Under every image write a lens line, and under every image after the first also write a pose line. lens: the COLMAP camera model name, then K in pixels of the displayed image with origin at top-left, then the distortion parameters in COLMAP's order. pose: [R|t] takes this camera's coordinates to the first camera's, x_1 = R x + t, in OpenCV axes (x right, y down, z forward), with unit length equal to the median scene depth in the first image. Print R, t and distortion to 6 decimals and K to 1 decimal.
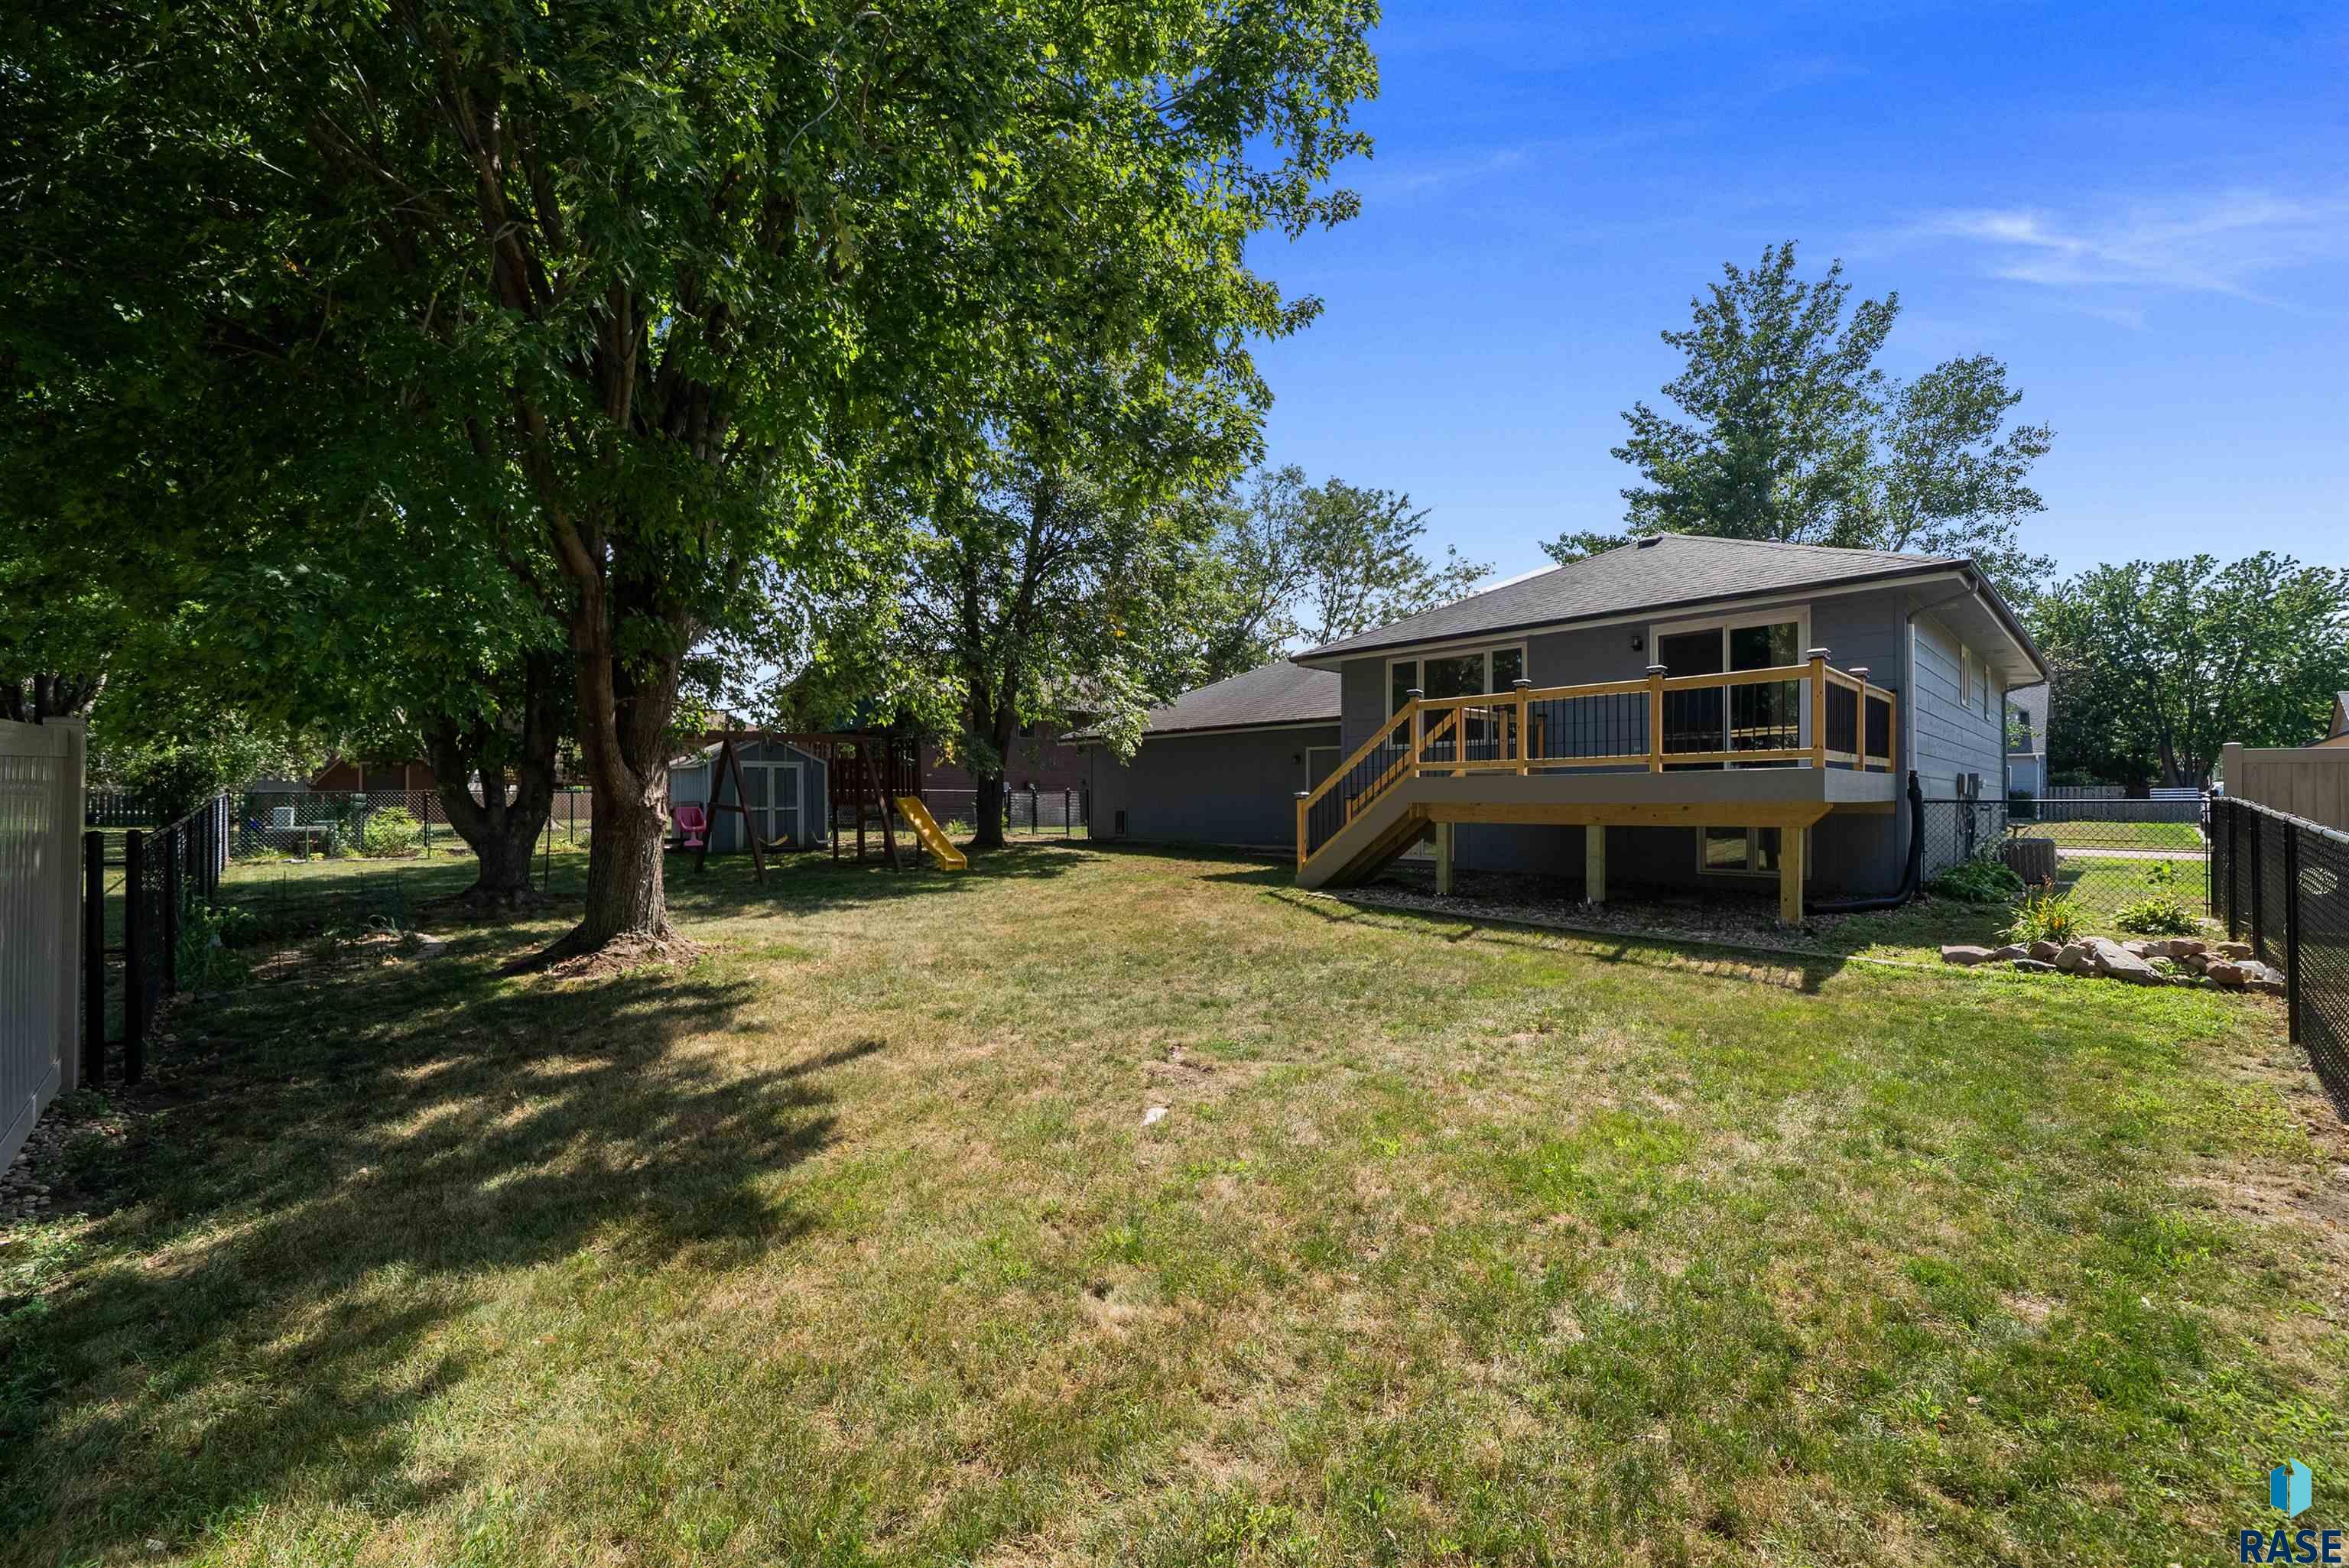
lens RADIAL K [[961.1, 0, 1176.5], [0, 961.1, 758.3], [0, 0, 1]] dist [-0.000780, -0.000083]
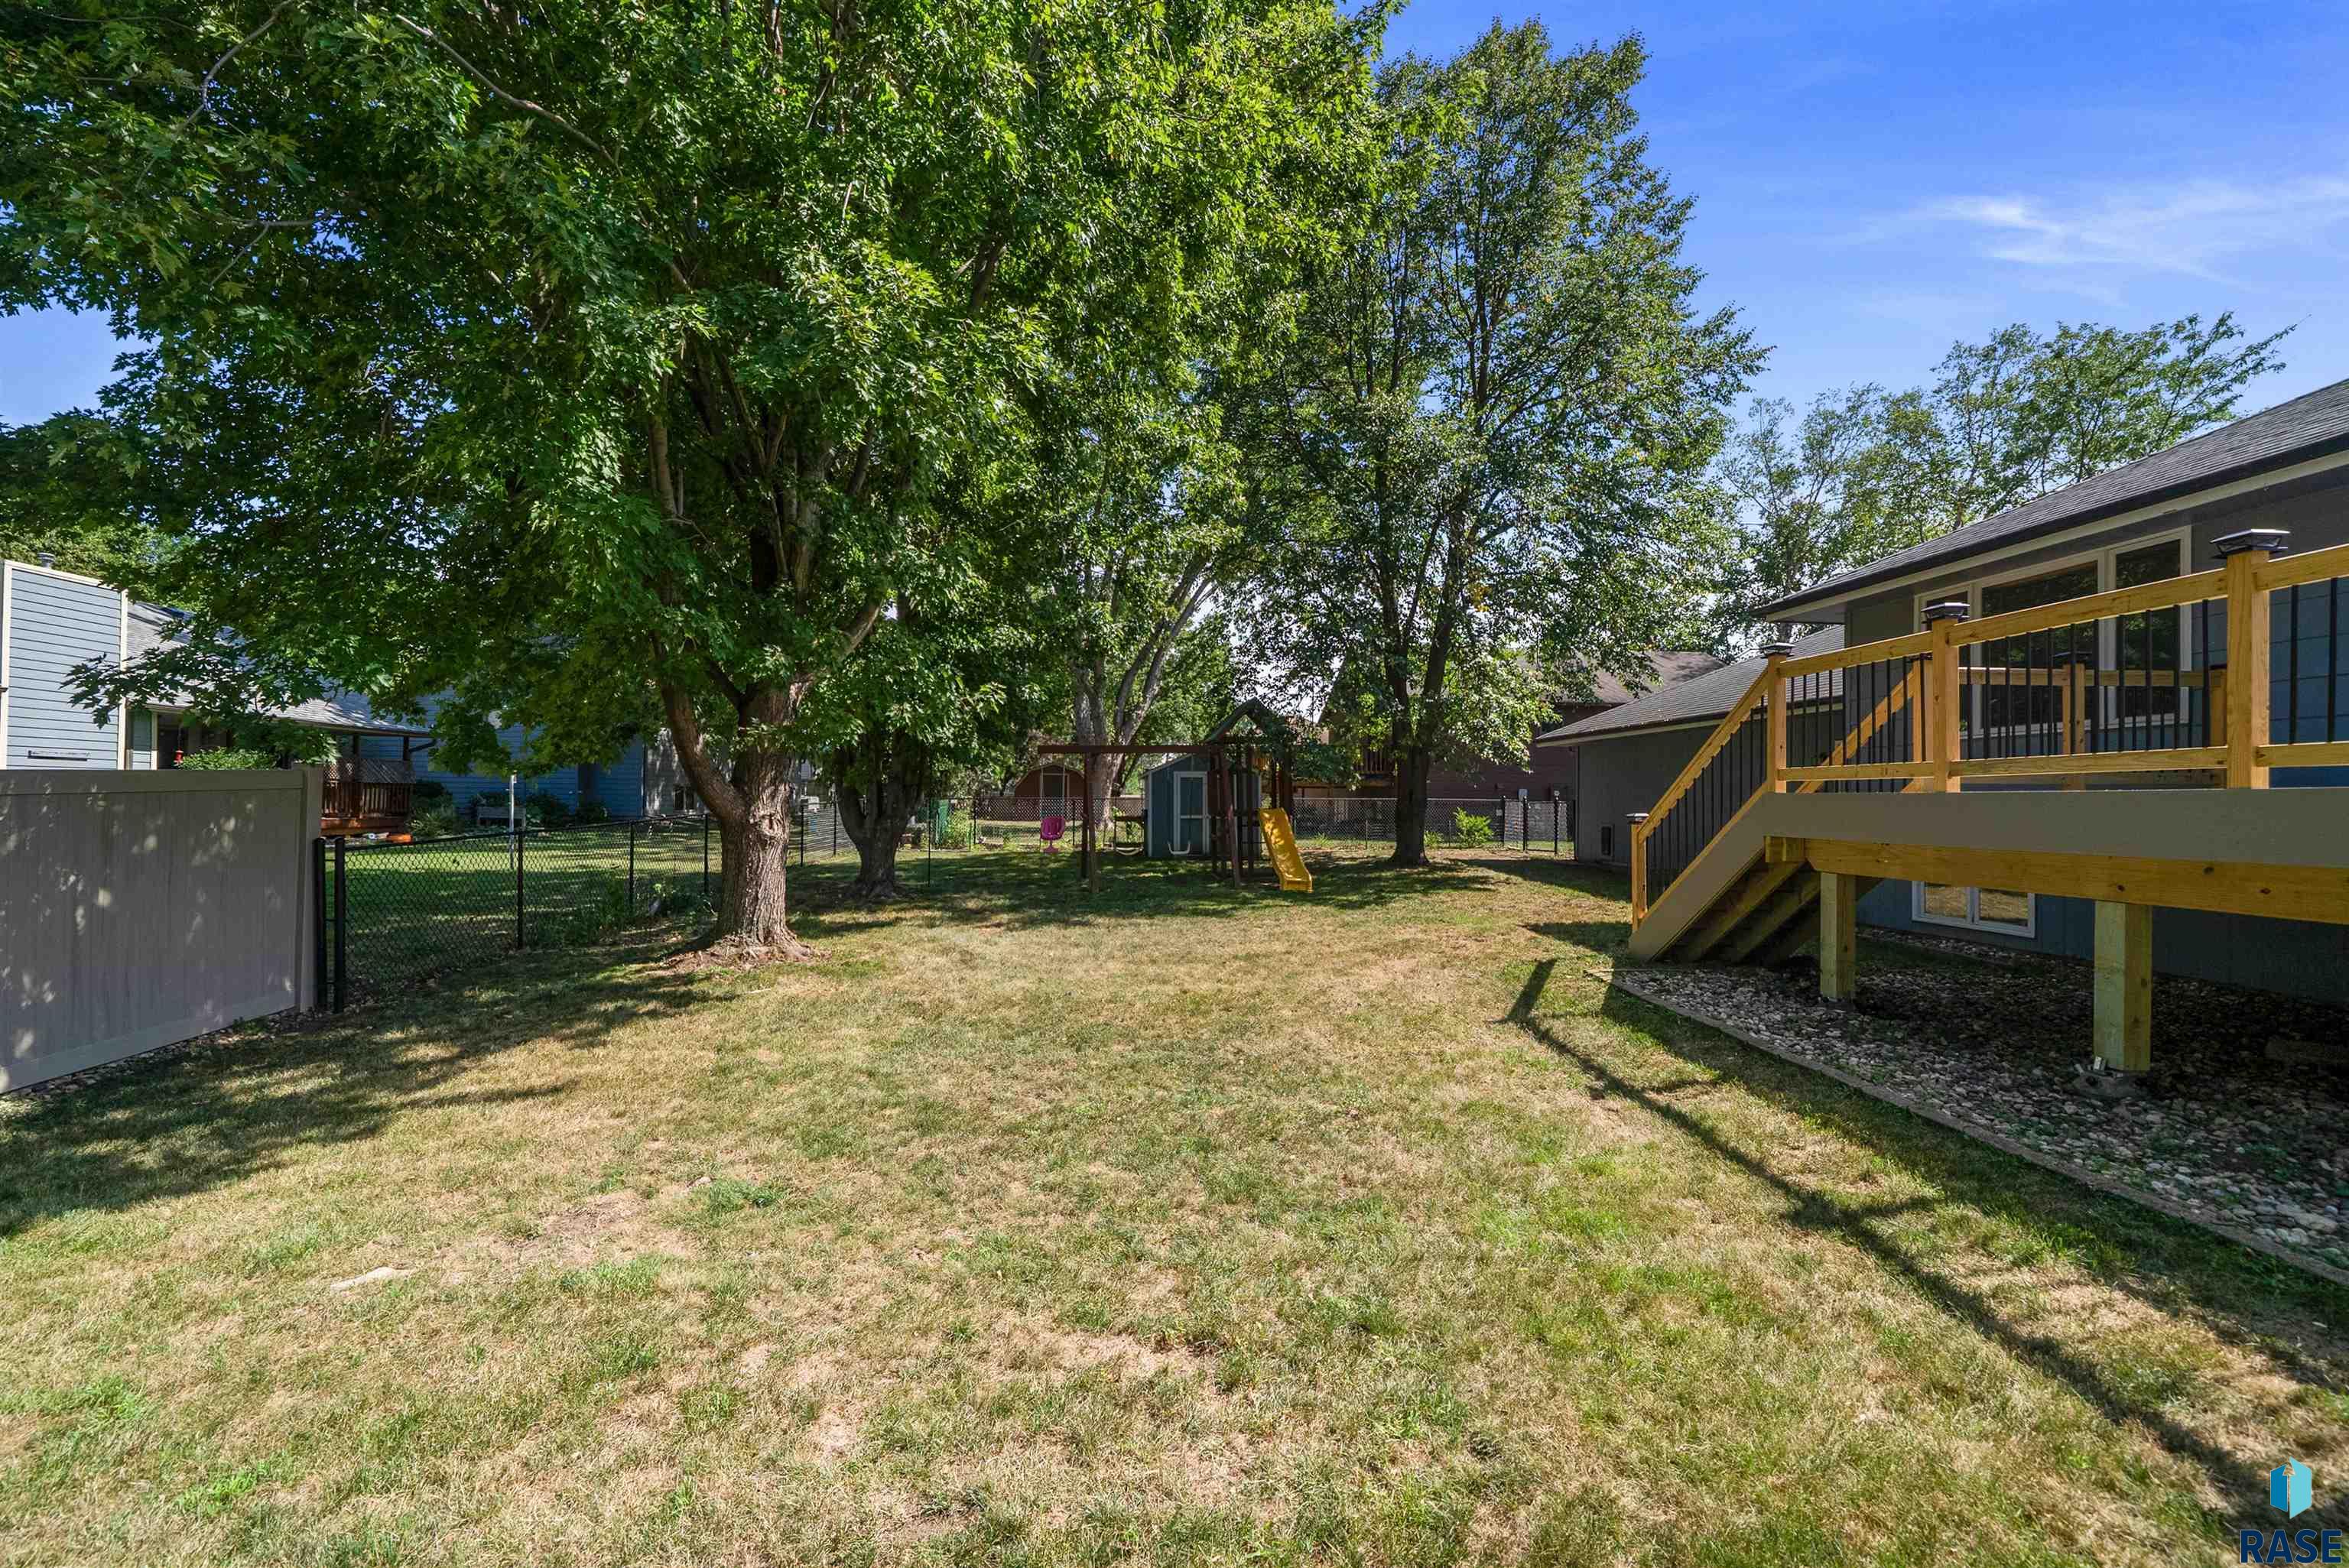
lens RADIAL K [[934.0, 0, 1174.5], [0, 934.0, 784.0], [0, 0, 1]] dist [-0.004656, -0.000231]
pose [[0.755215, -0.002536, -0.655472, 0.255357], [0.018868, 0.999662, 0.017872, -0.002340], [0.655205, -0.025865, 0.755008, 0.245617]]
